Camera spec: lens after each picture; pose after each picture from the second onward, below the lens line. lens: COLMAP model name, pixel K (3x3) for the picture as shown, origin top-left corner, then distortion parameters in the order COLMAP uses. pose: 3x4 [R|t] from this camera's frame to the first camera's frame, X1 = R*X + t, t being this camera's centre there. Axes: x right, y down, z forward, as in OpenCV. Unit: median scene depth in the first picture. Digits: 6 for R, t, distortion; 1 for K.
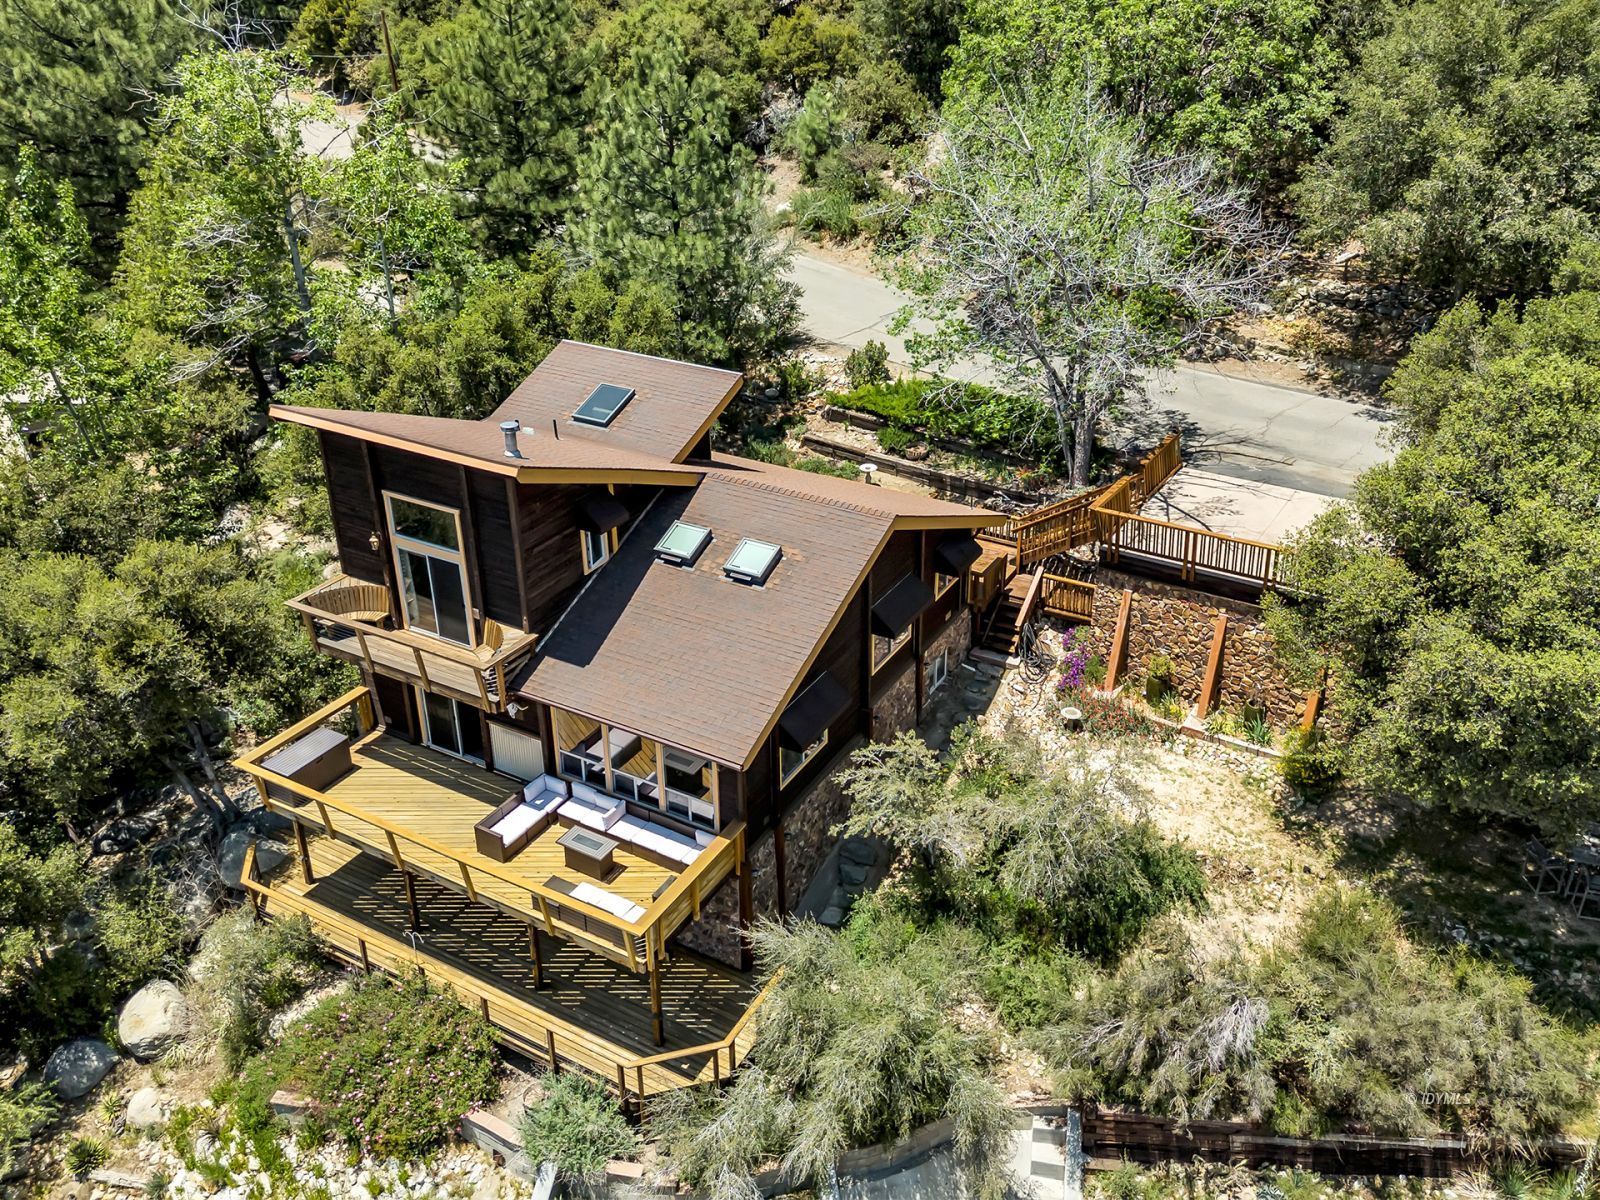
lens RADIAL K [[1163.0, 0, 802.9], [0, 1163.0, 592.4], [0, 0, 1]] dist [0.033246, -0.004502]
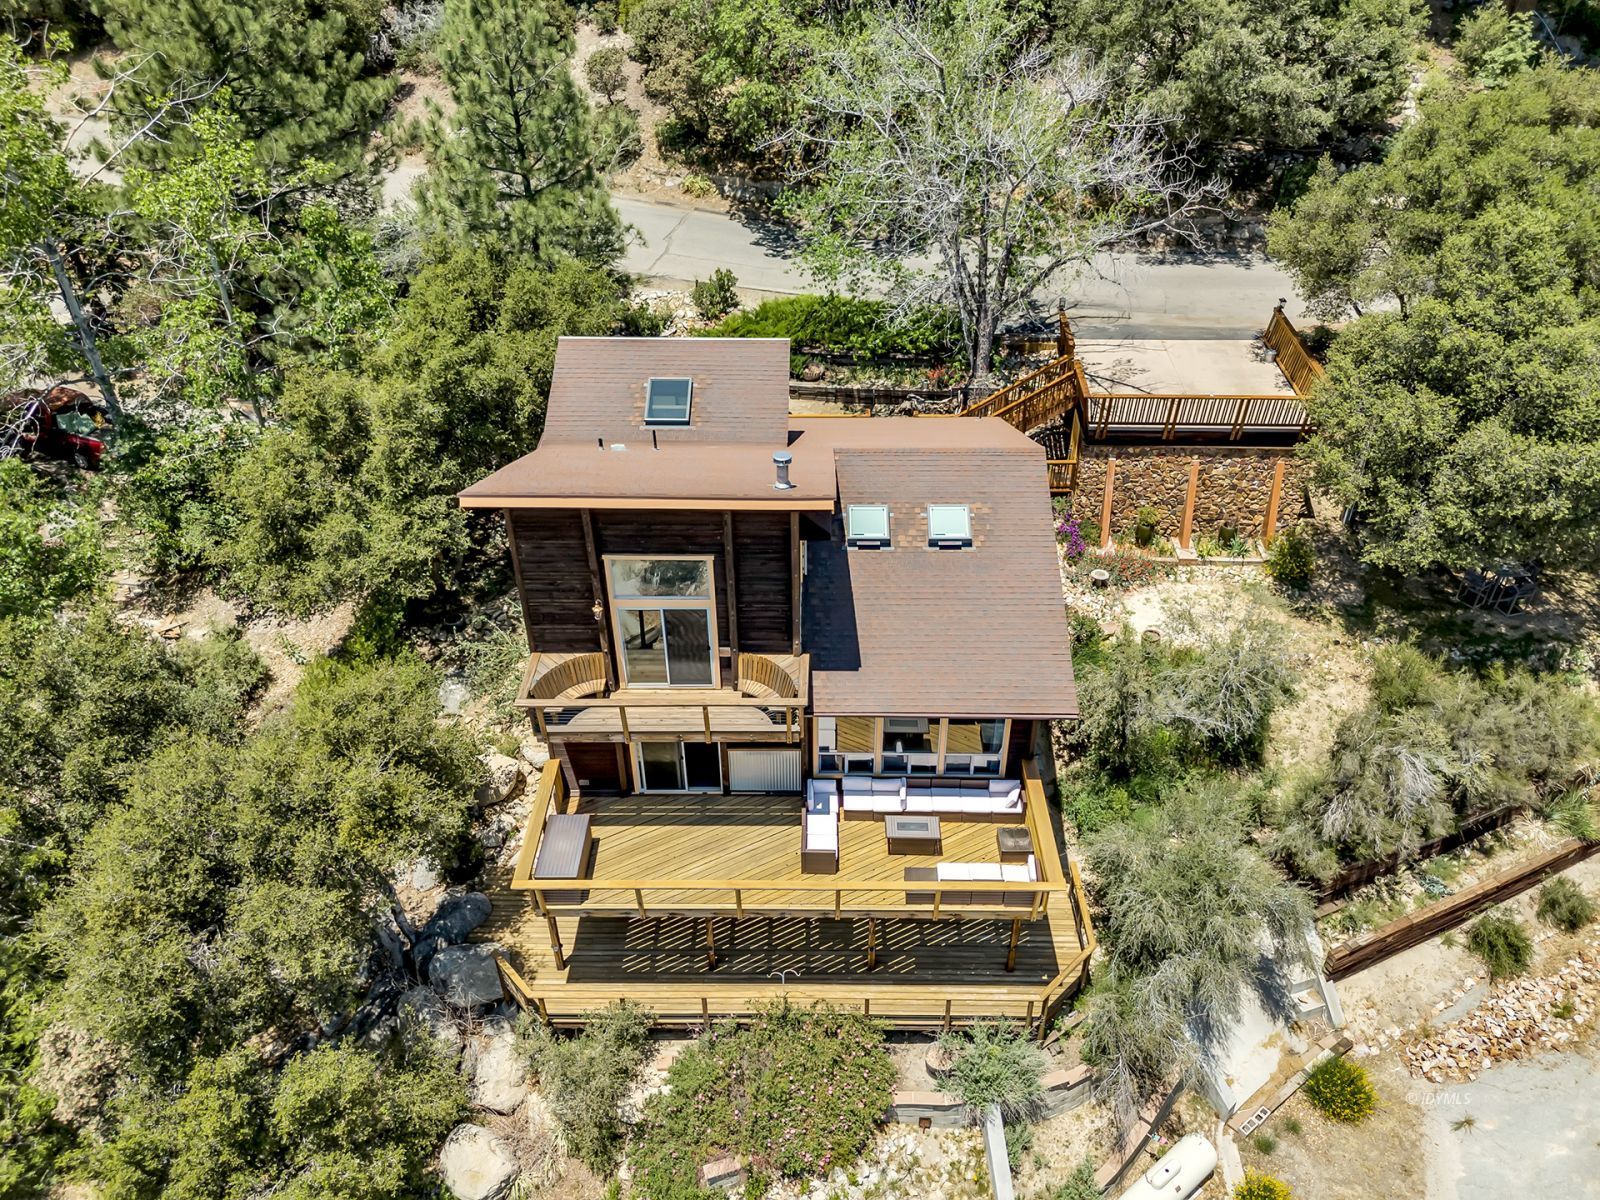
lens RADIAL K [[1046.9, 0, 800.2], [0, 1046.9, 628.8], [0, 0, 1]] dist [0.054063, -0.001134]
pose [[0.888101, -0.296555, 0.351188, -0.500558], [0.234698, 0.949495, 0.208270, -0.159436], [-0.395214, -0.102542, 0.912848, 0.175423]]
